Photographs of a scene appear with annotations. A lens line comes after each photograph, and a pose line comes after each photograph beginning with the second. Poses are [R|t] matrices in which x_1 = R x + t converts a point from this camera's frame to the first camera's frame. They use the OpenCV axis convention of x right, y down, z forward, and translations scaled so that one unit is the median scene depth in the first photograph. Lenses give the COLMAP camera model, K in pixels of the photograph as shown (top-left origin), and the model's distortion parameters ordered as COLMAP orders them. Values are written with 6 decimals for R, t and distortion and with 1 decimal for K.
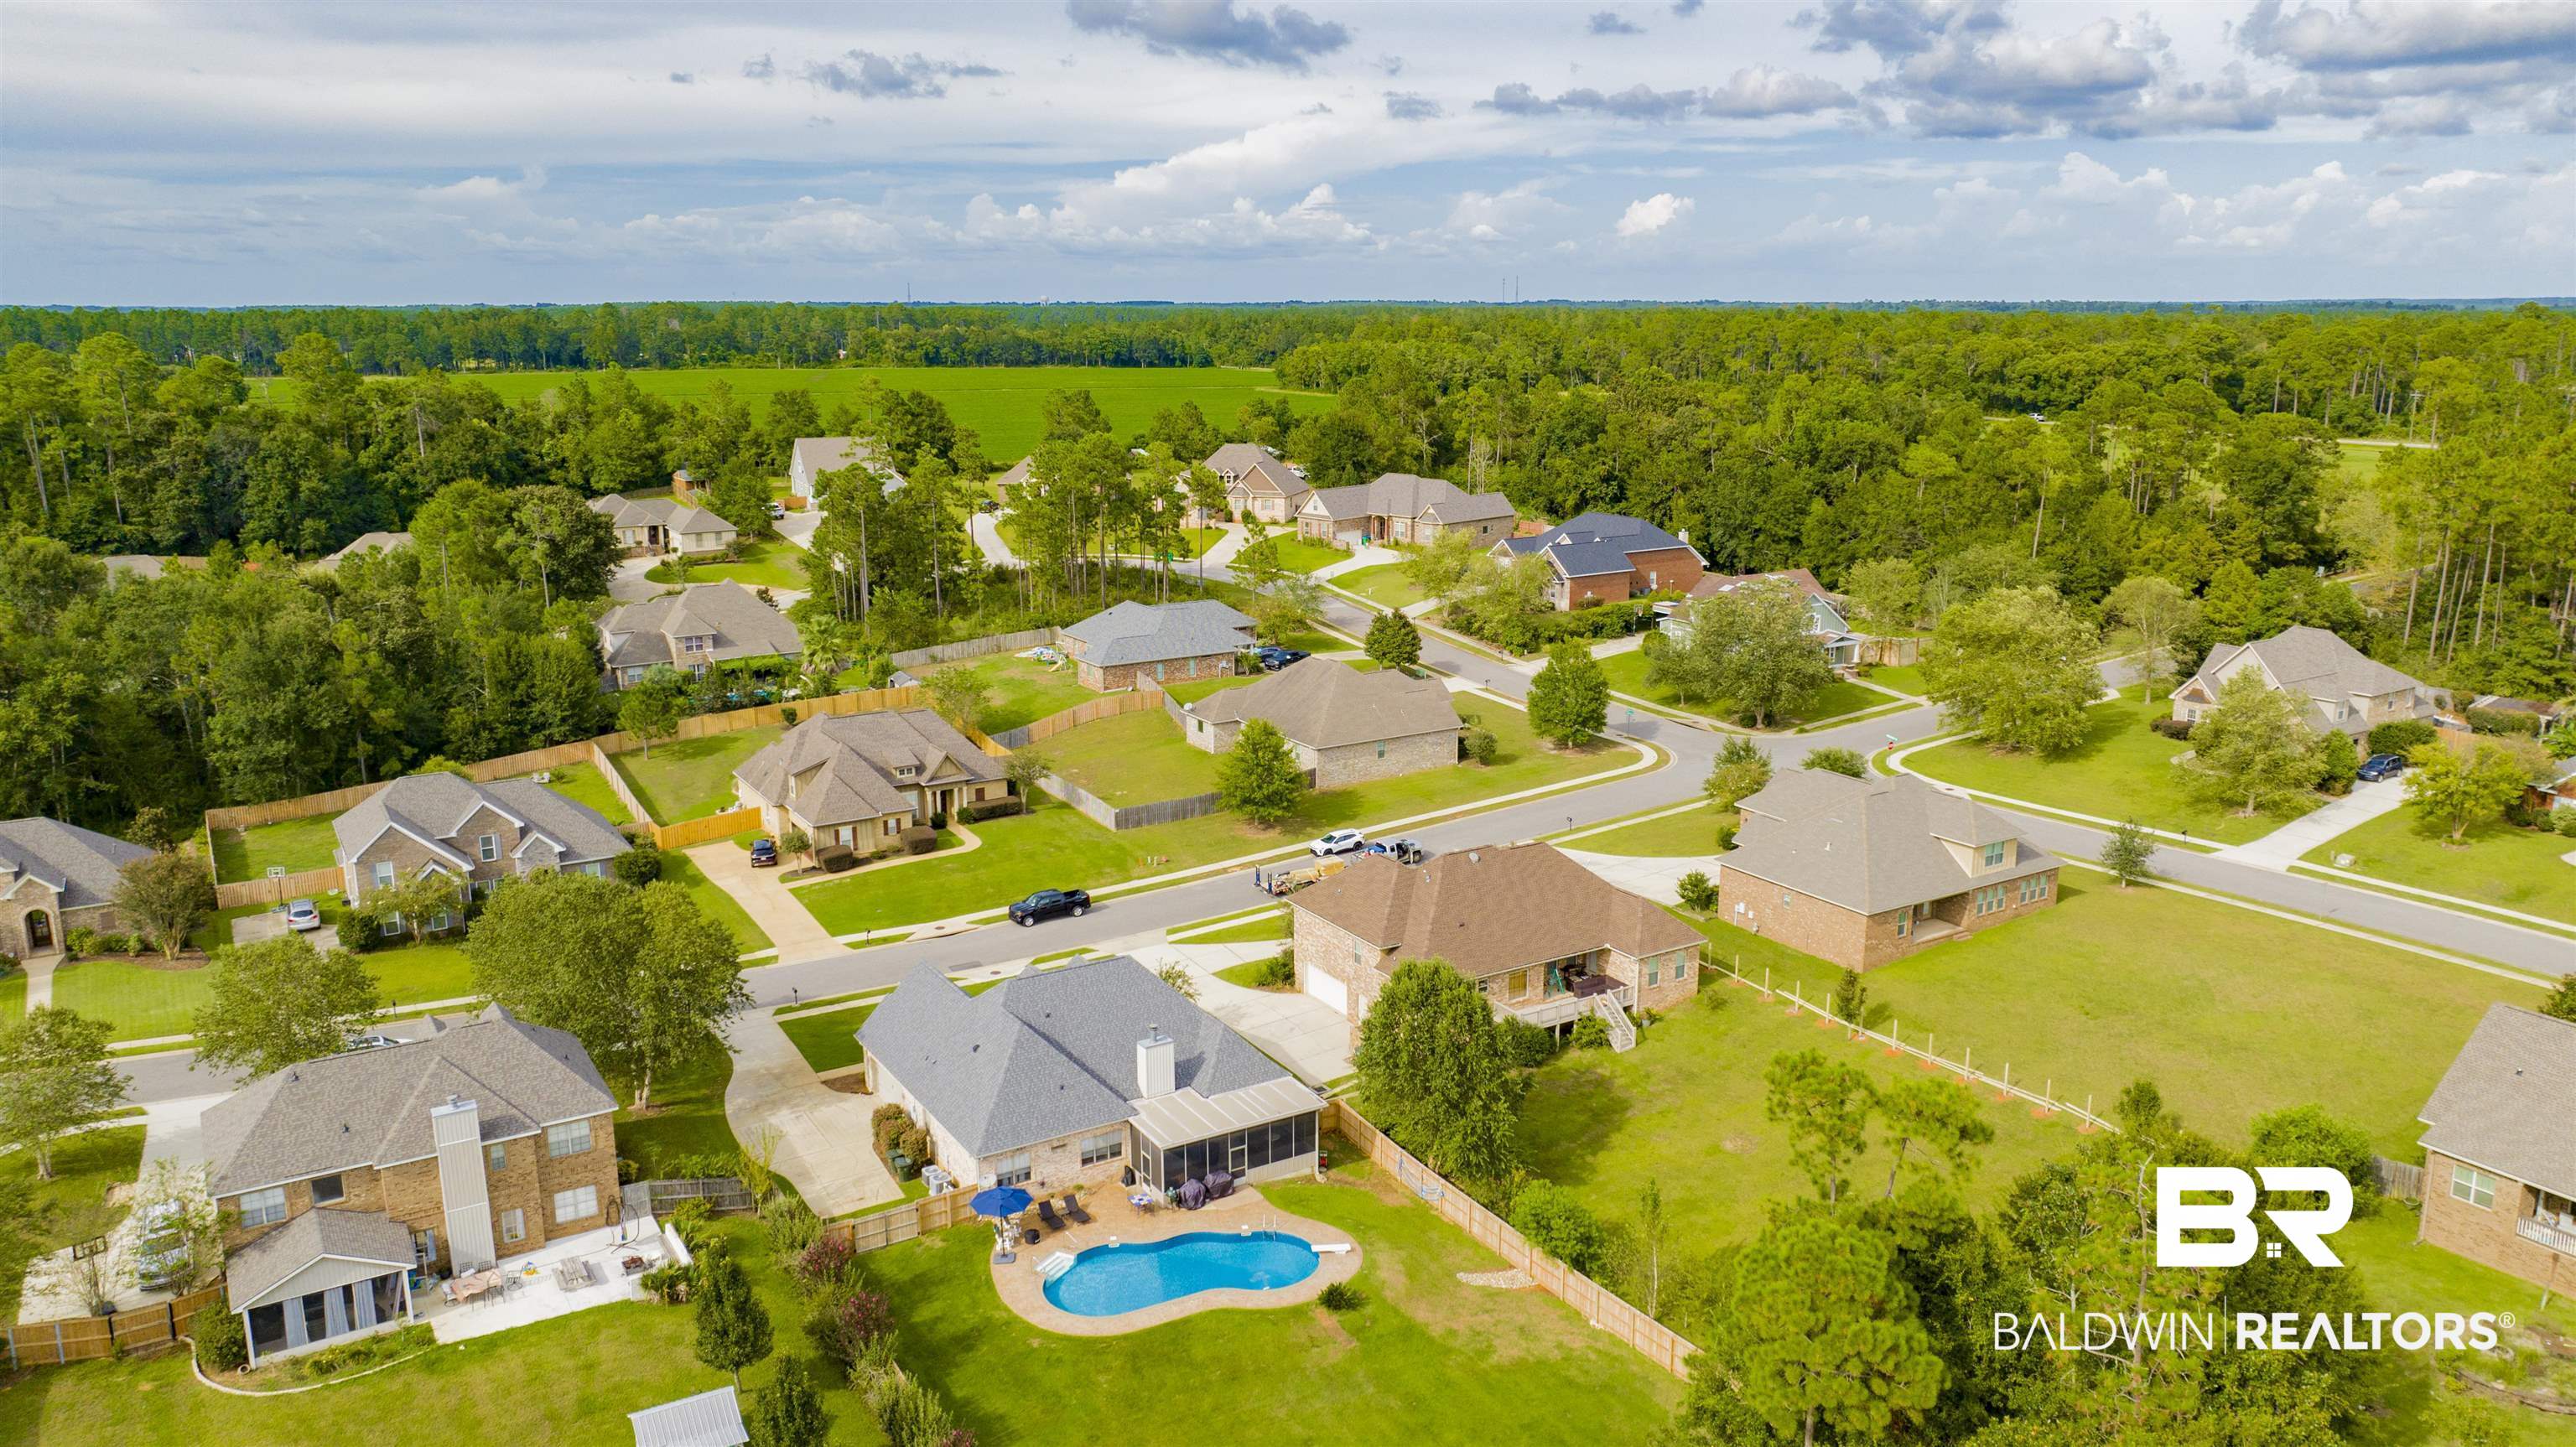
lens RADIAL K [[1834.1, 0, 1288.0], [0, 1834.1, 723.5], [0, 0, 1]] dist [-0.012069, 0.002540]
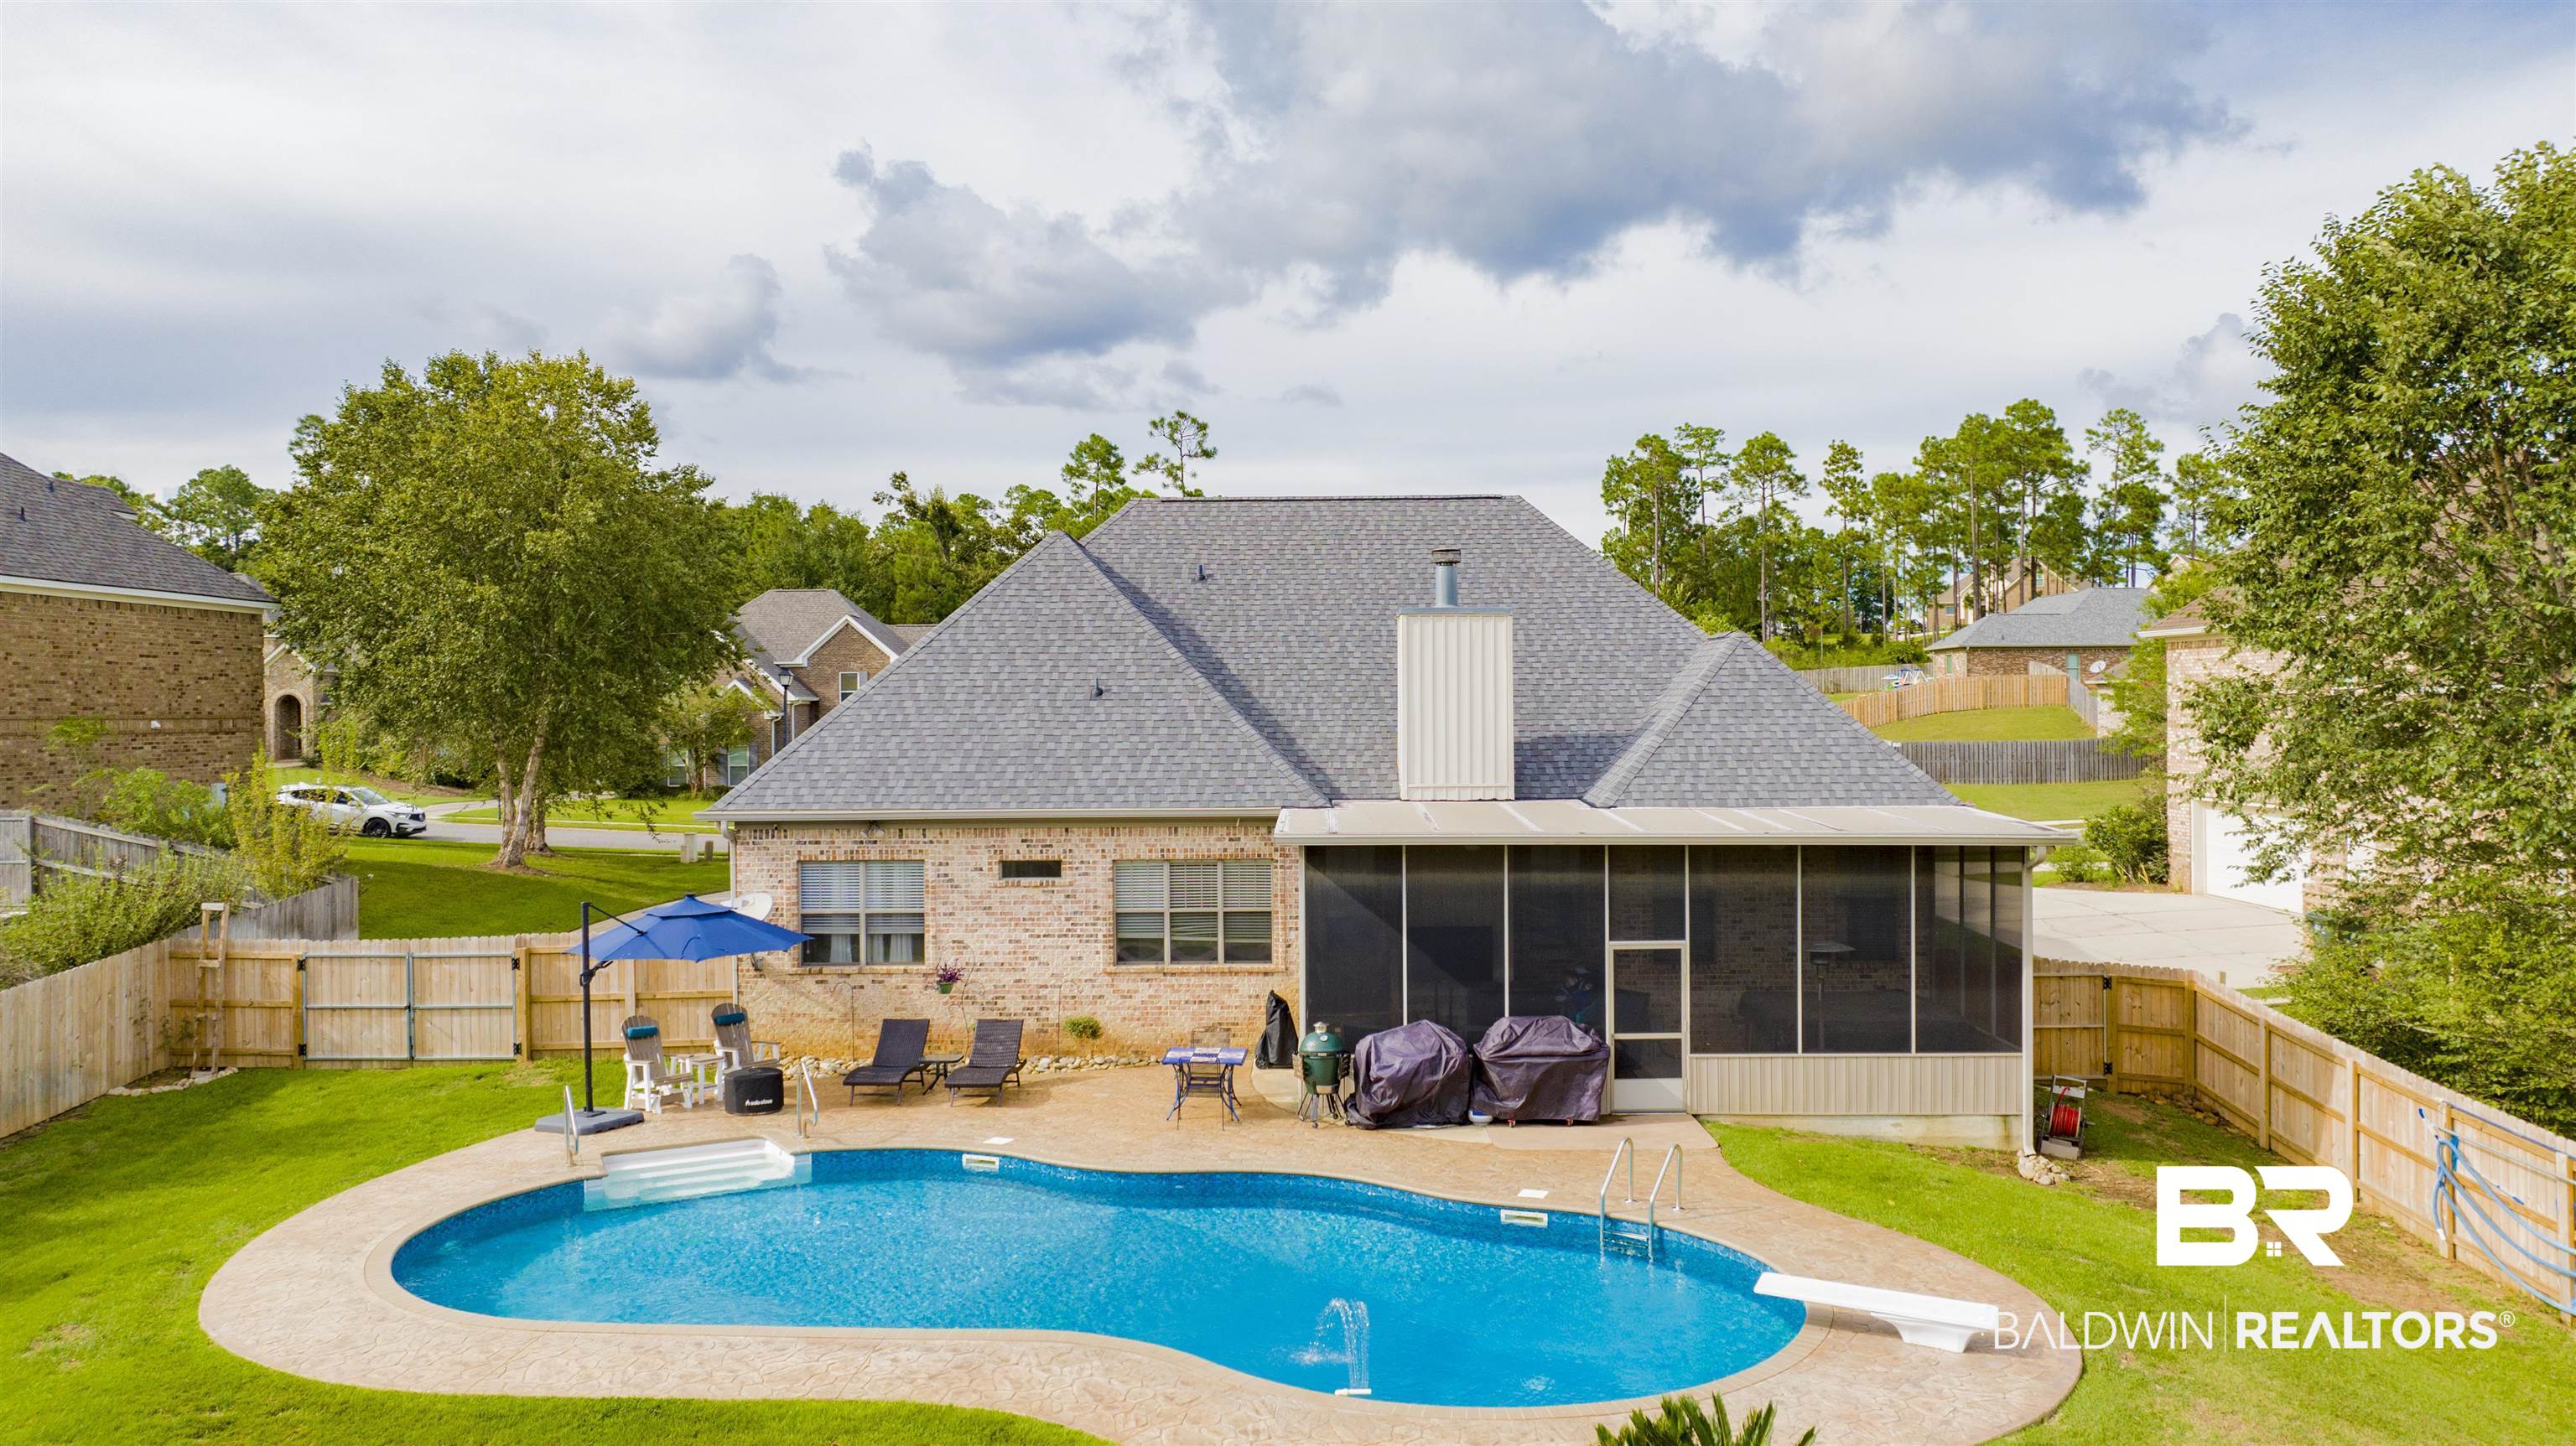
lens RADIAL K [[1834.0, 0, 1288.0], [0, 1834.0, 723.0], [0, 0, 1]] dist [-0.012069, 0.002540]
pose [[0.845043, 0.002939, -0.534690, 0.047060], [-0.119988, 0.975524, -0.184272, 0.189427], [0.521061, 0.219874, 0.824712, 0.573026]]
